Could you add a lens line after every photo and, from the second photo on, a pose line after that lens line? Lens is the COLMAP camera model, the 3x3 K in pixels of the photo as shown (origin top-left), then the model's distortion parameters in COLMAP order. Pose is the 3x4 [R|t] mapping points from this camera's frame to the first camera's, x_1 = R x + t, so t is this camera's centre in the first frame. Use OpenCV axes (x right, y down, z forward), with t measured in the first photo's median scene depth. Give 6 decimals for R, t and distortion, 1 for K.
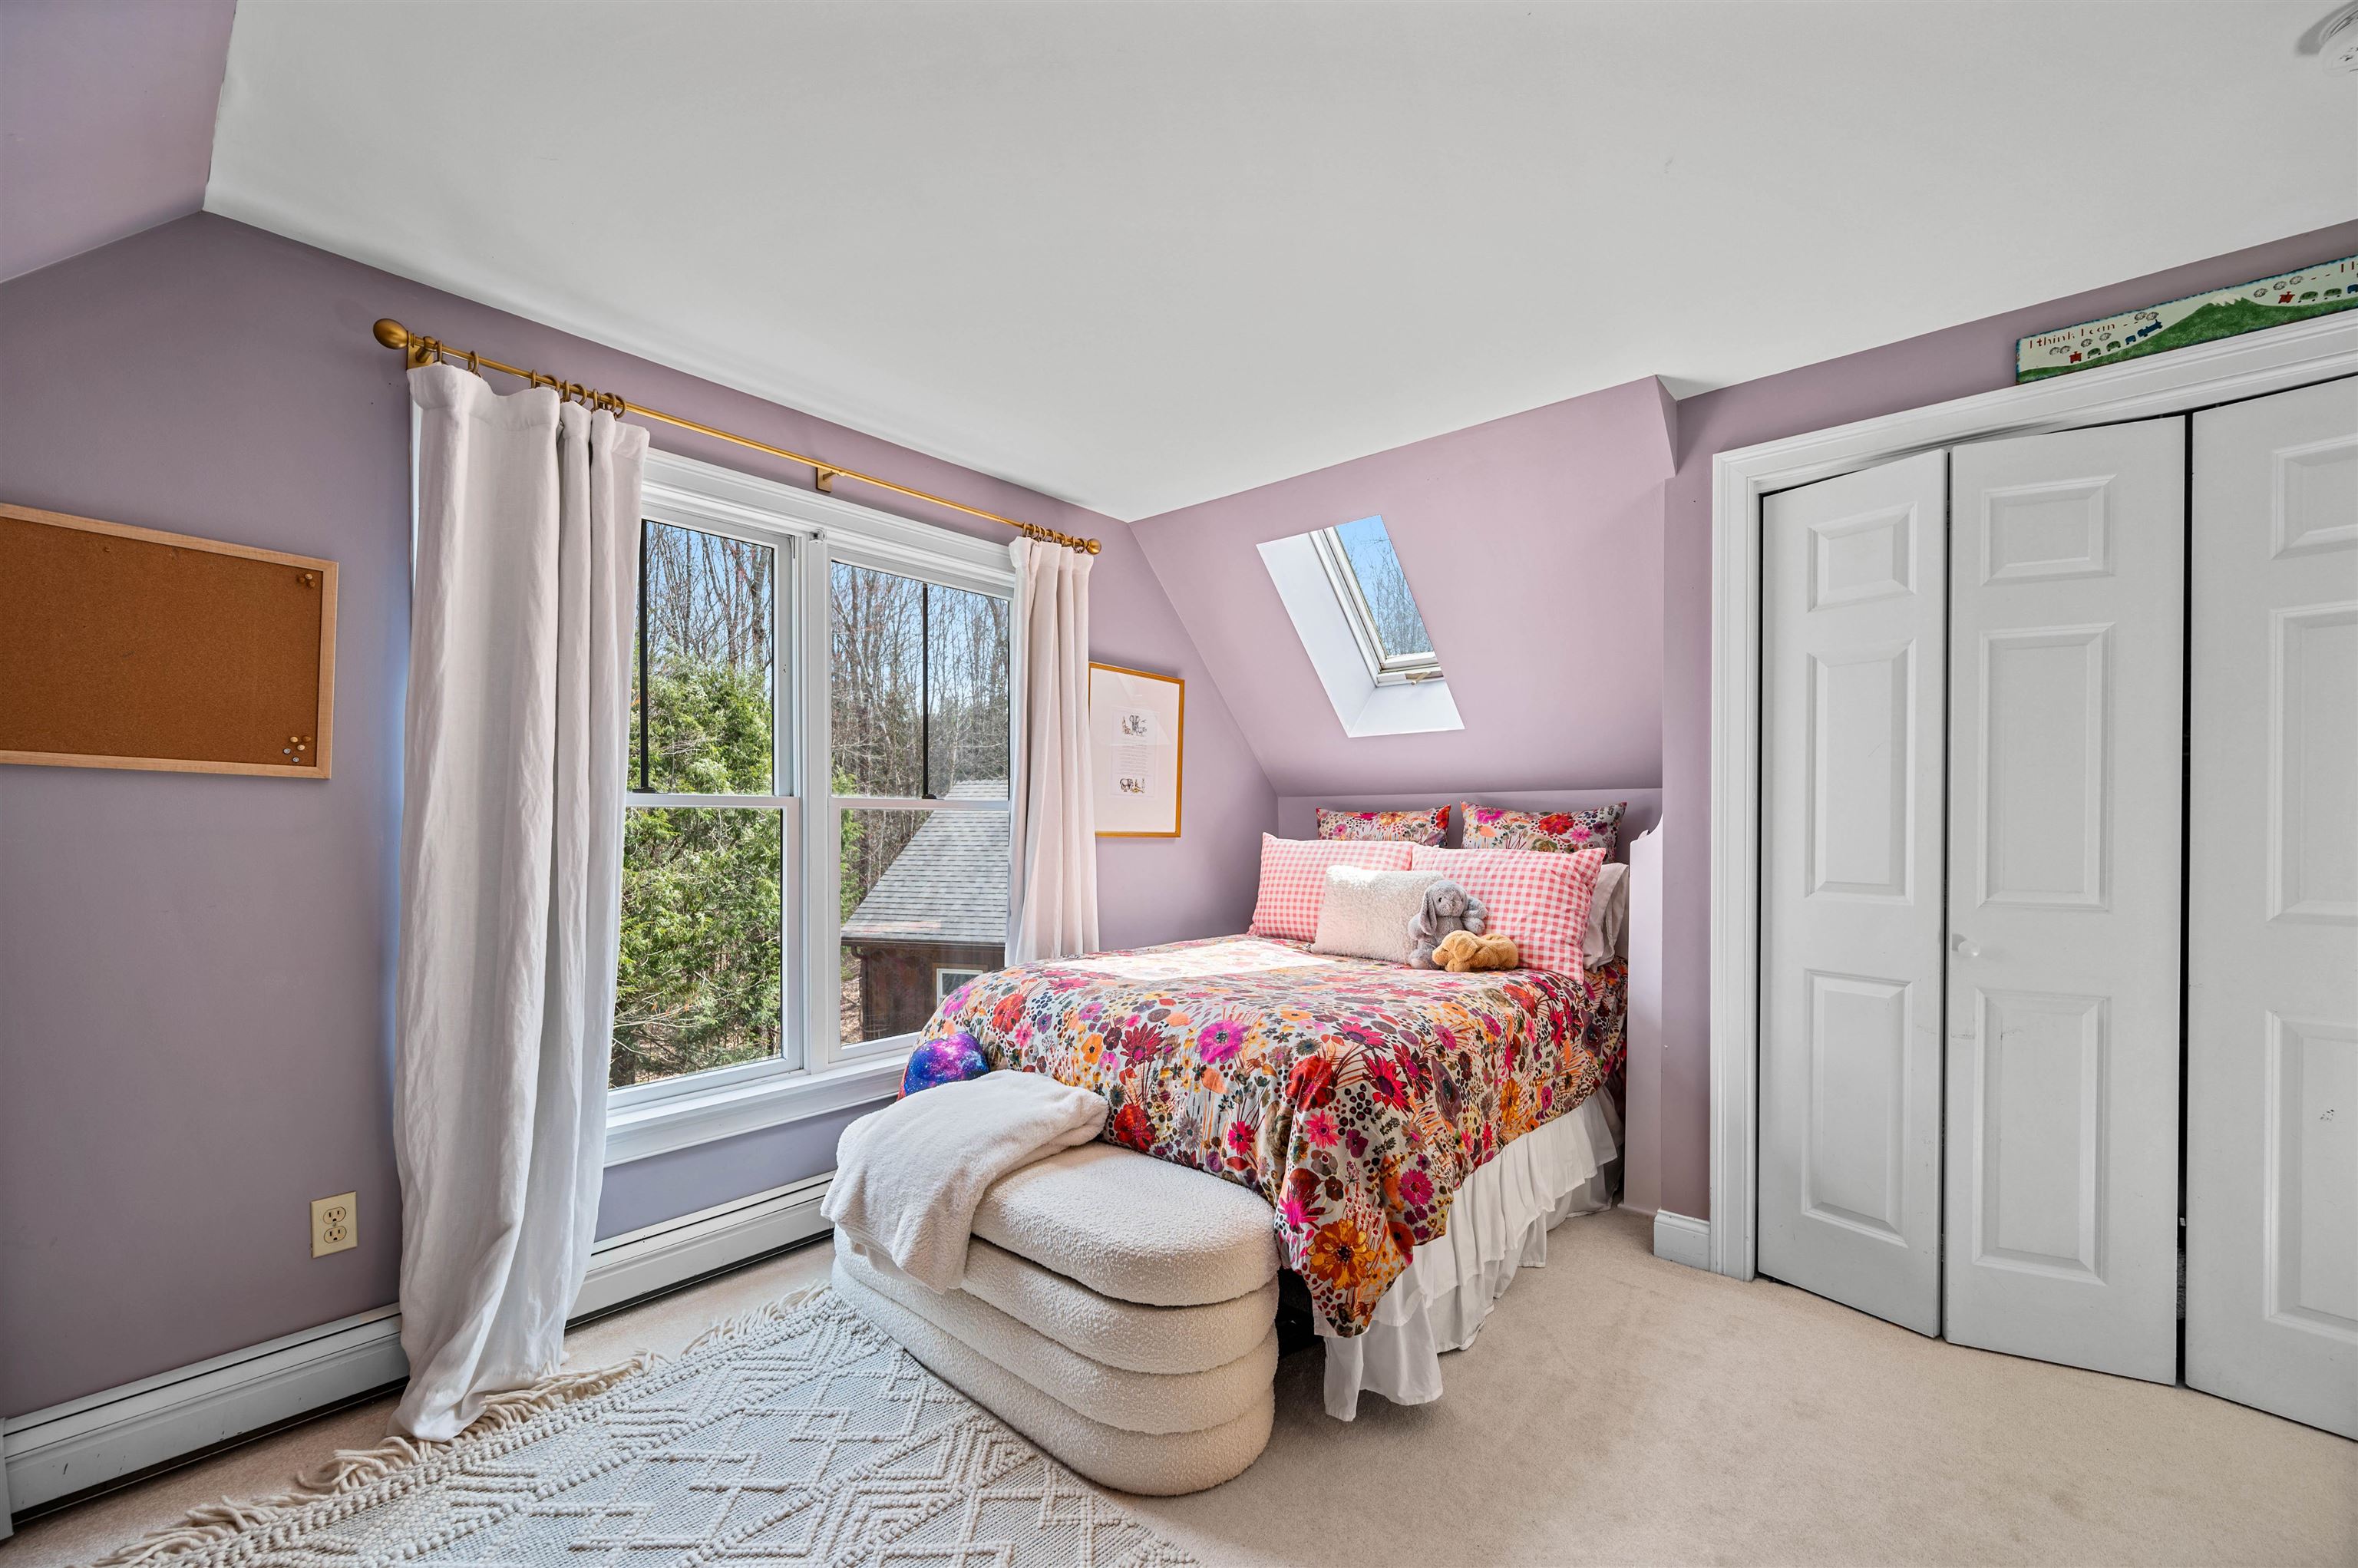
lens RADIAL K [[931.6, 0, 1176.0], [0, 931.6, 811.4], [0, 0, 1]] dist [-0.000387, 0.000205]
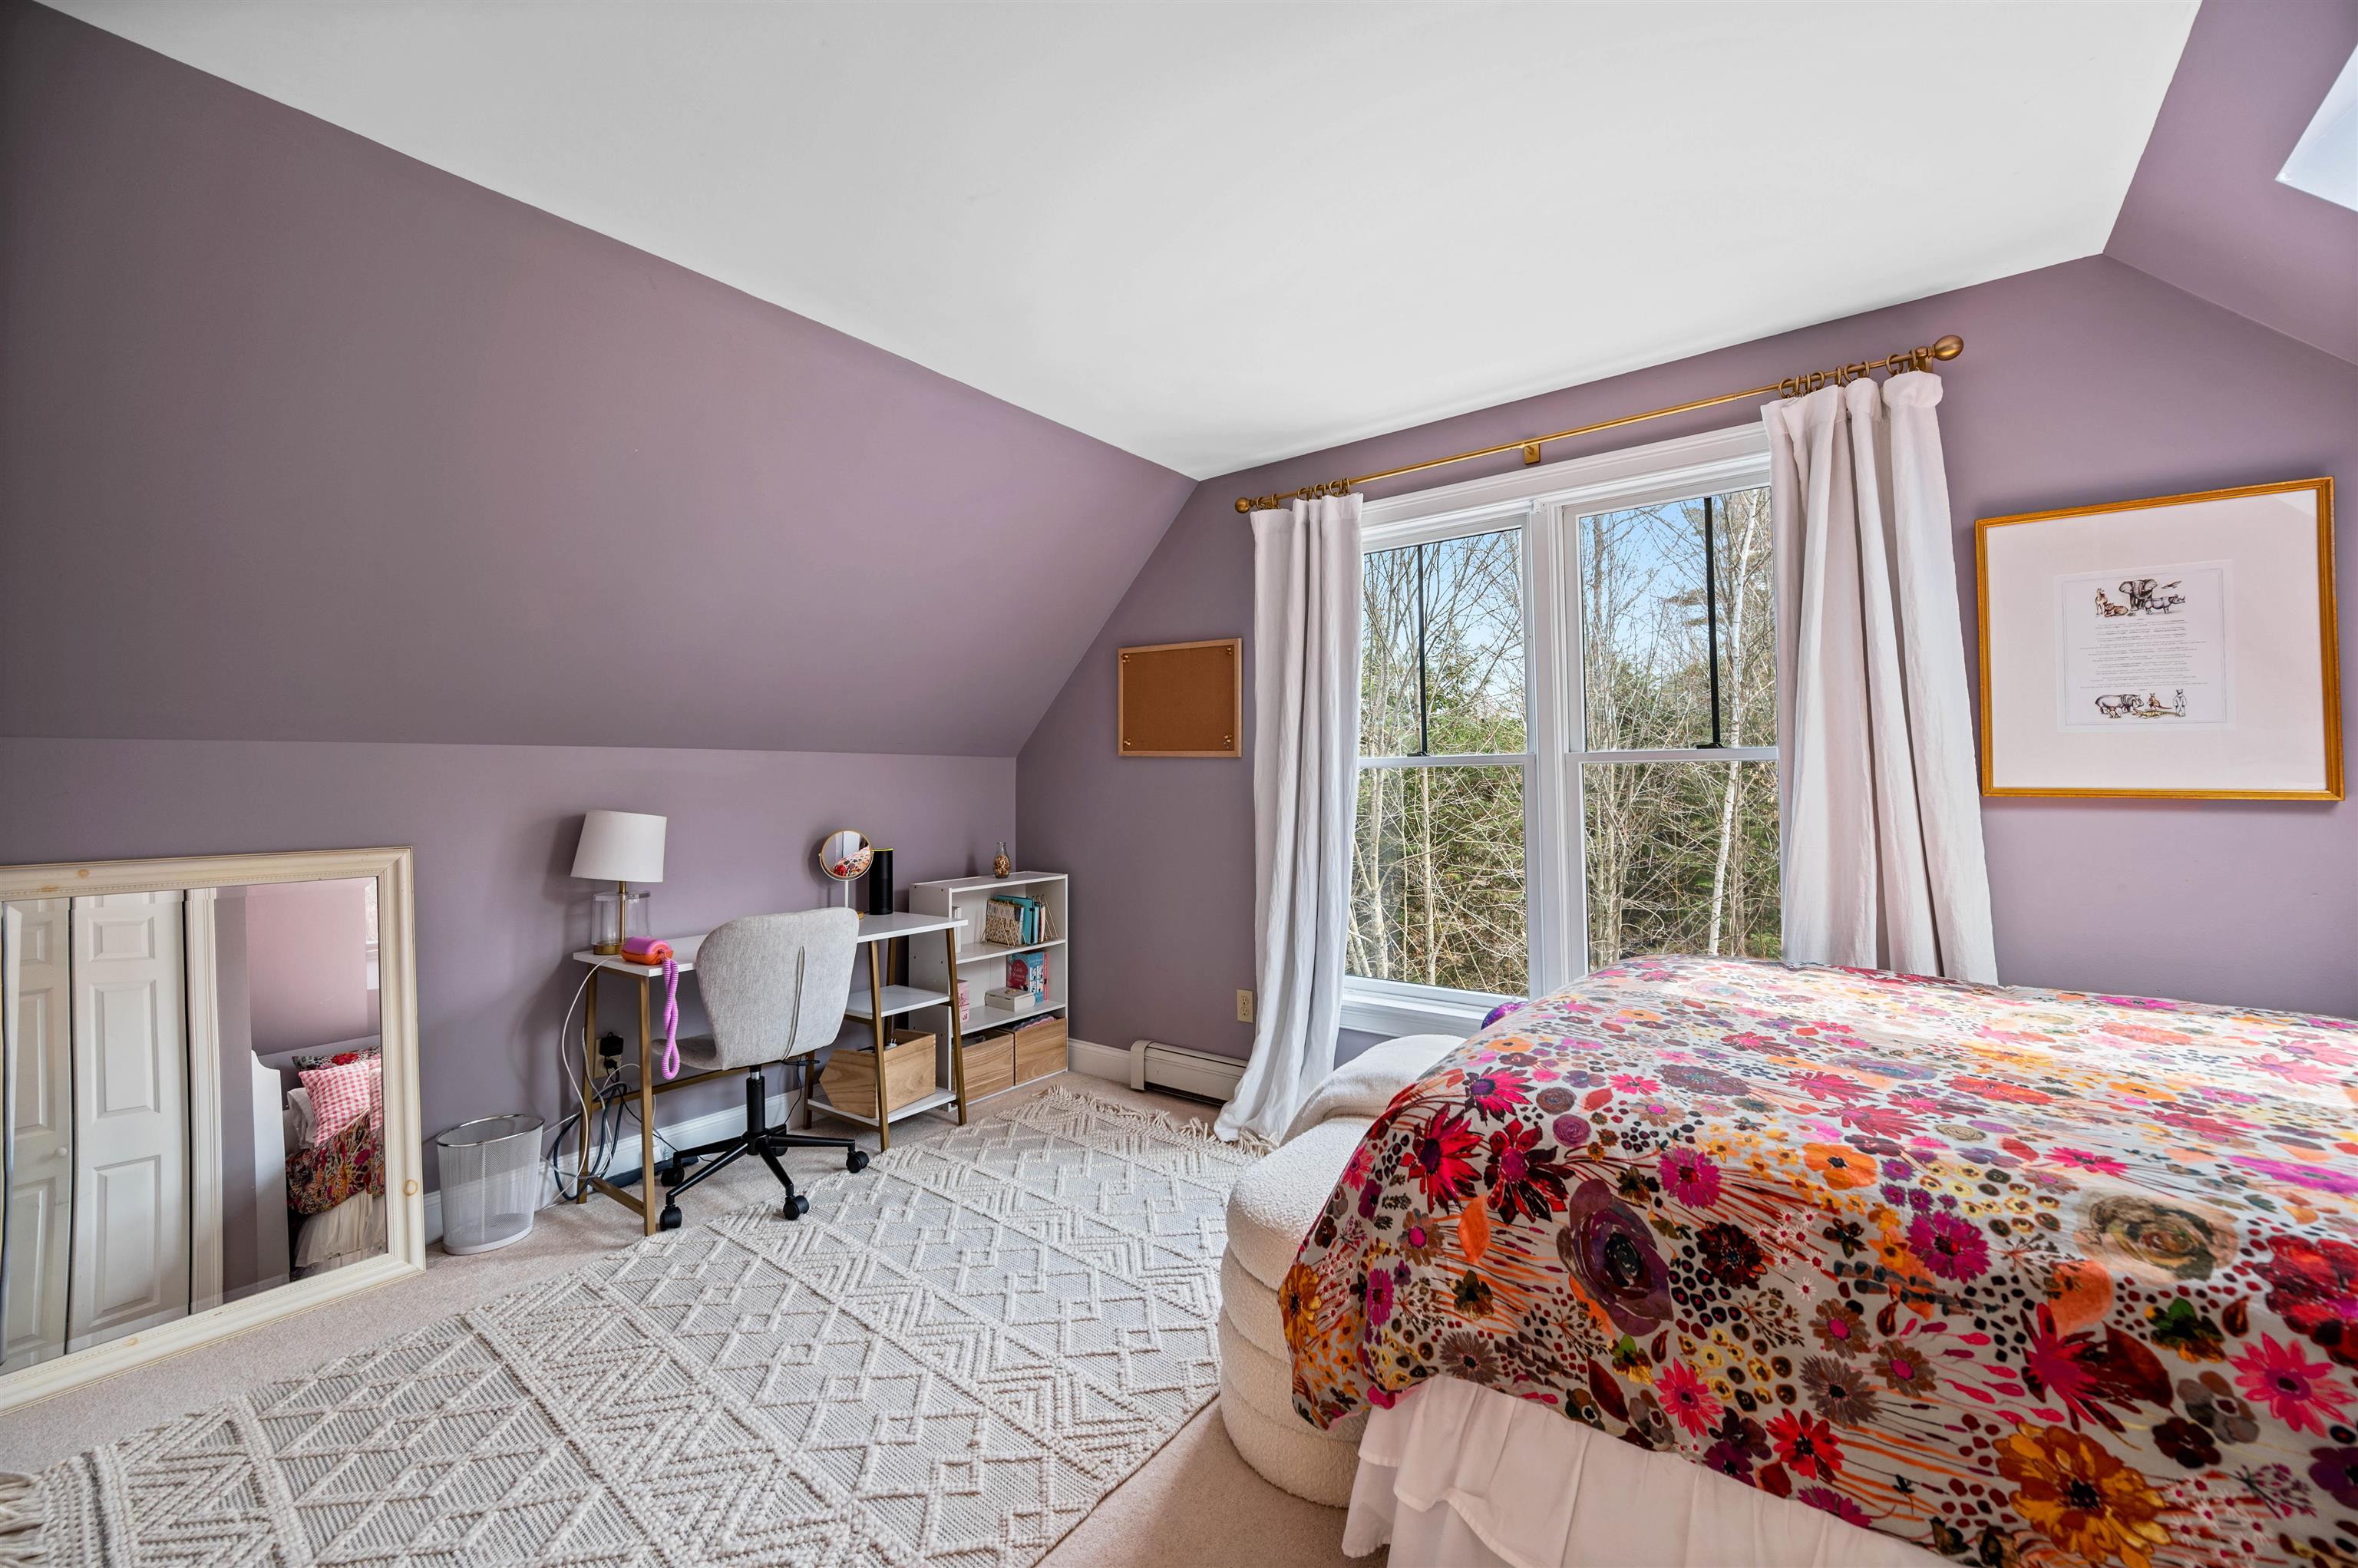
lens RADIAL K [[940.1, 0, 1175.6], [0, 940.1, 729.0], [0, 0, 1]] dist [-0.009317, 0.000484]
pose [[0.062499, -0.060232, -0.996226, 0.864166], [0.018738, 0.998072, -0.059169, 0.014805], [0.997869, -0.014969, 0.063507, 0.717570]]
